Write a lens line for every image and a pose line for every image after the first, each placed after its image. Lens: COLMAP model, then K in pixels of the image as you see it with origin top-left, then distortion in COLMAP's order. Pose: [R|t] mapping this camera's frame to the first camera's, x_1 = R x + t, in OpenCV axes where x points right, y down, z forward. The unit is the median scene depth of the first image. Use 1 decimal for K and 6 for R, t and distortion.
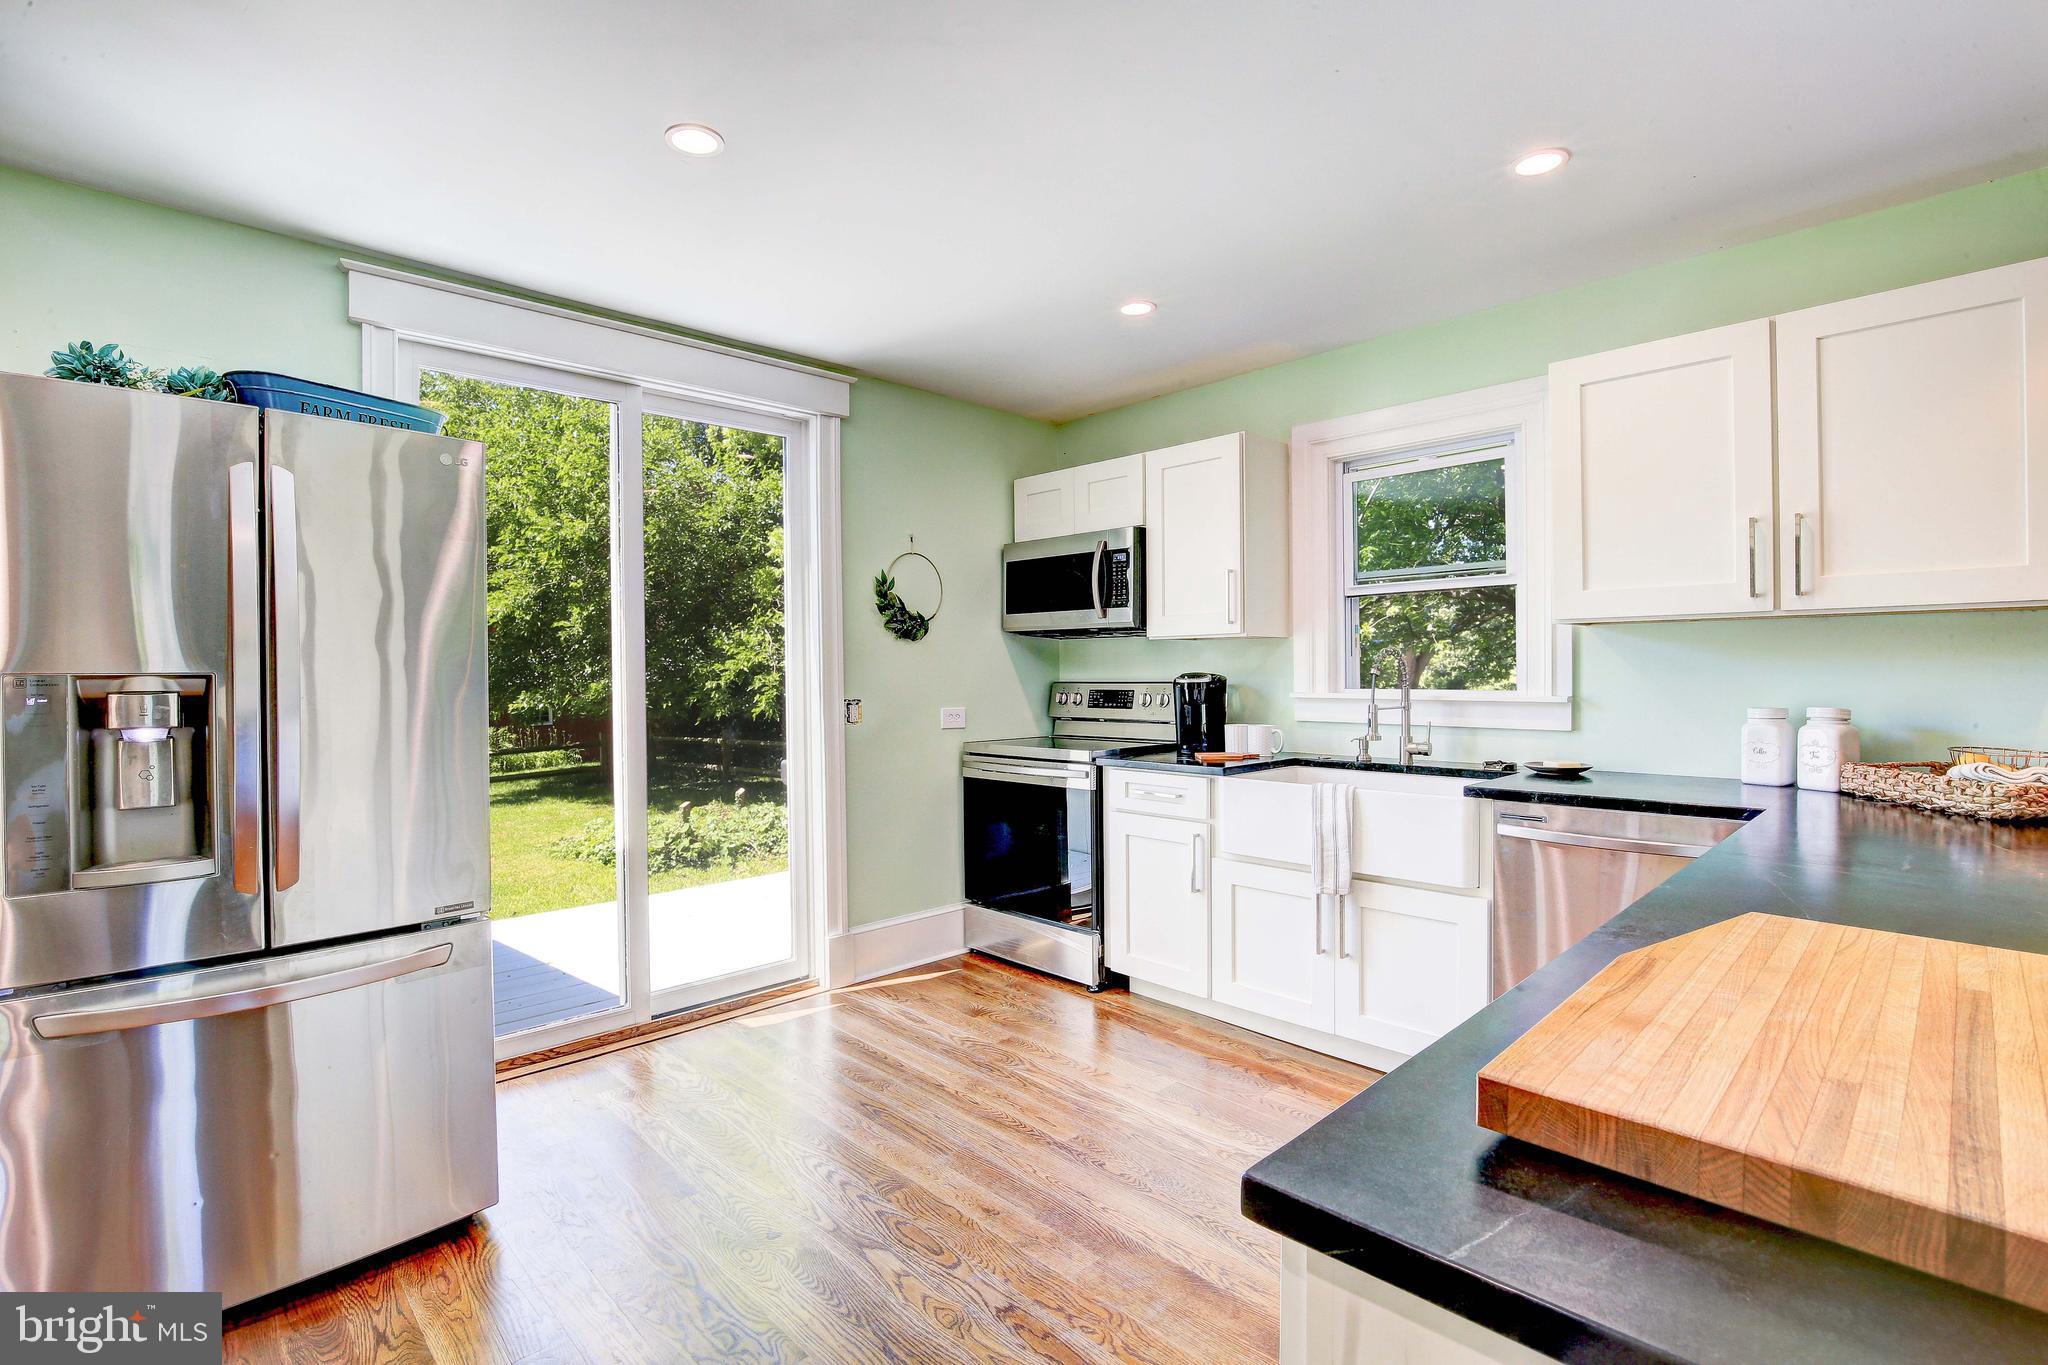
lens RADIAL K [[939.7, 0, 1009.9], [0, 939.7, 696.2], [0, 0, 1]] dist [-0.034585, 0.004598]
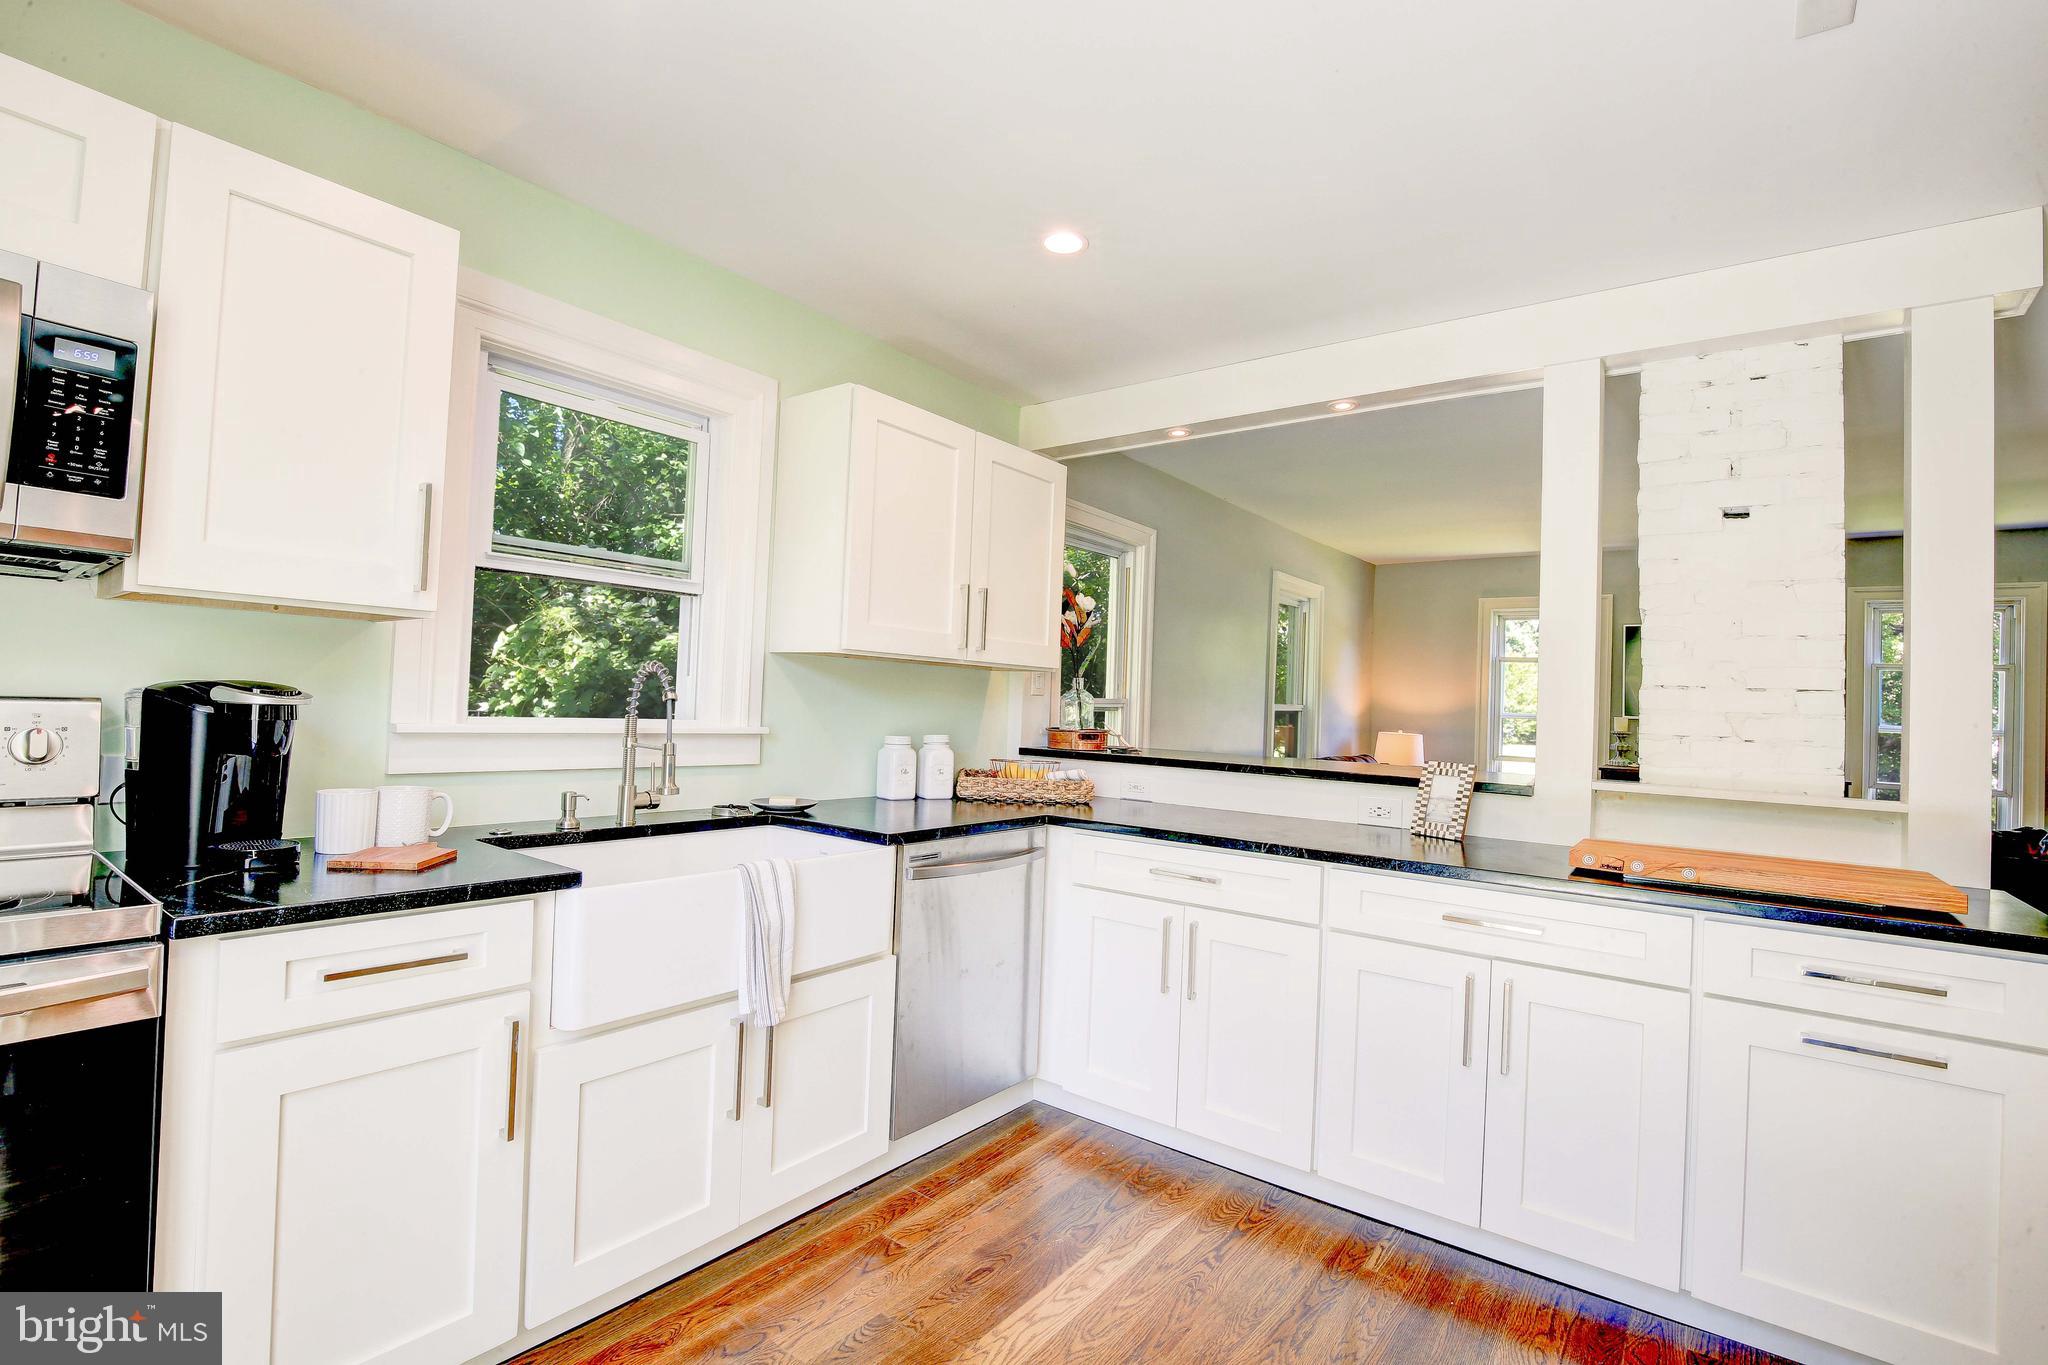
lens RADIAL K [[939.7, 0, 992.9], [0, 939.7, 702.4], [0, 0, 1]] dist [-0.034585, 0.004598]
pose [[-0.144860, 0.004573, 0.989442, -0.302785], [-0.011502, 0.999914, -0.006306, -0.017489], [-0.989385, -0.012294, -0.144795, 0.765536]]
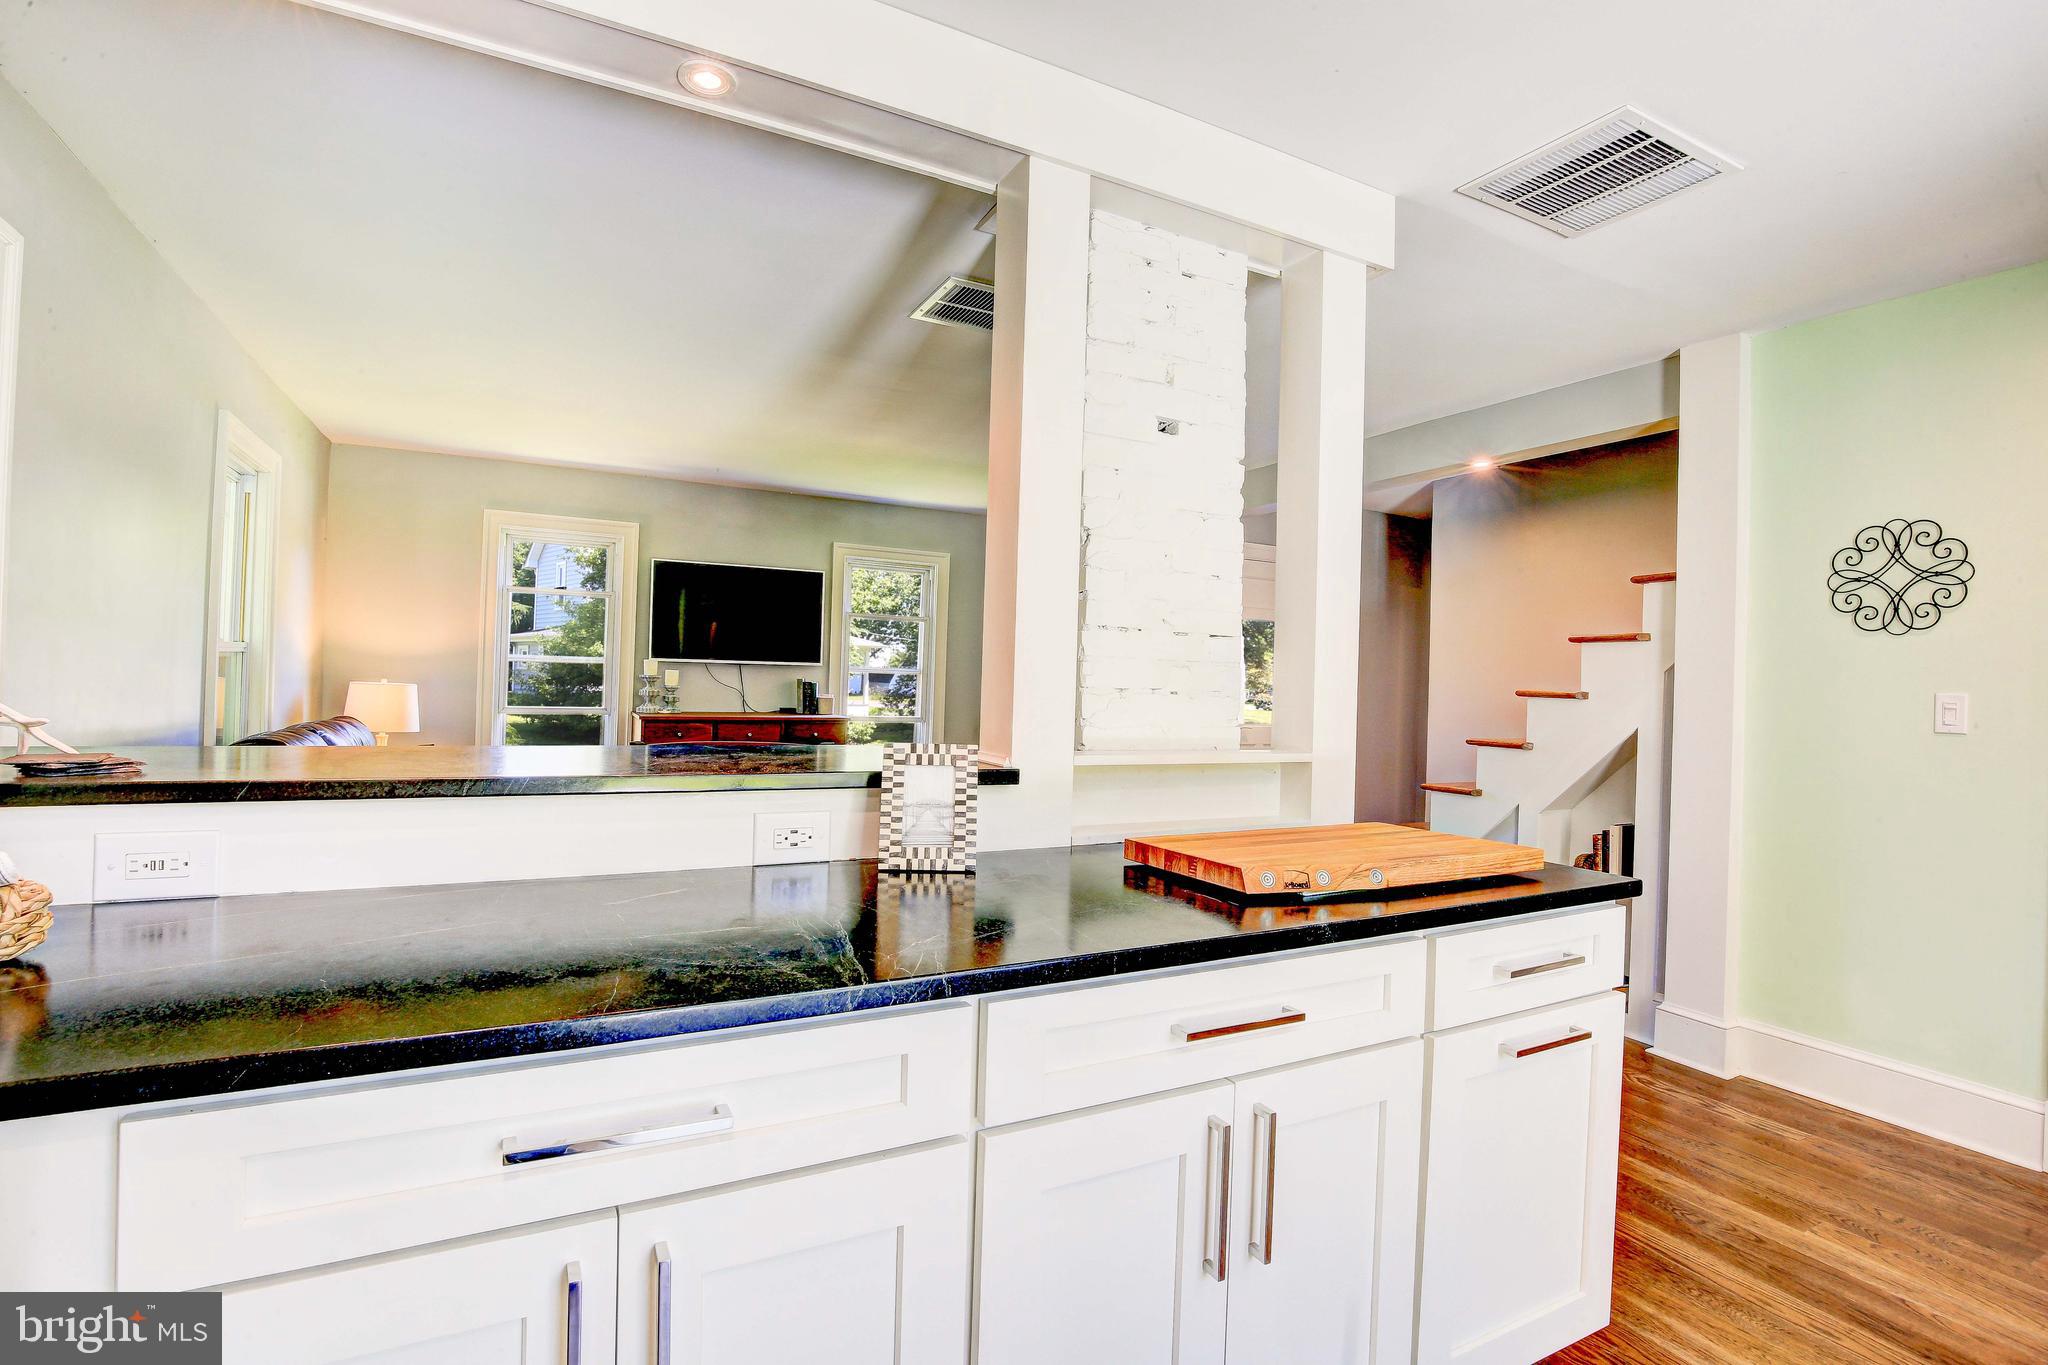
lens RADIAL K [[939.7, 0, 1015.3], [0, 939.7, 686.8], [0, 0, 1]] dist [-0.034585, 0.004598]
pose [[-0.964024, -0.017352, 0.265250, 0.241618], [-0.010451, 0.999570, 0.027407, -0.018895], [-0.265611, 0.023649, -0.963790, 0.722456]]
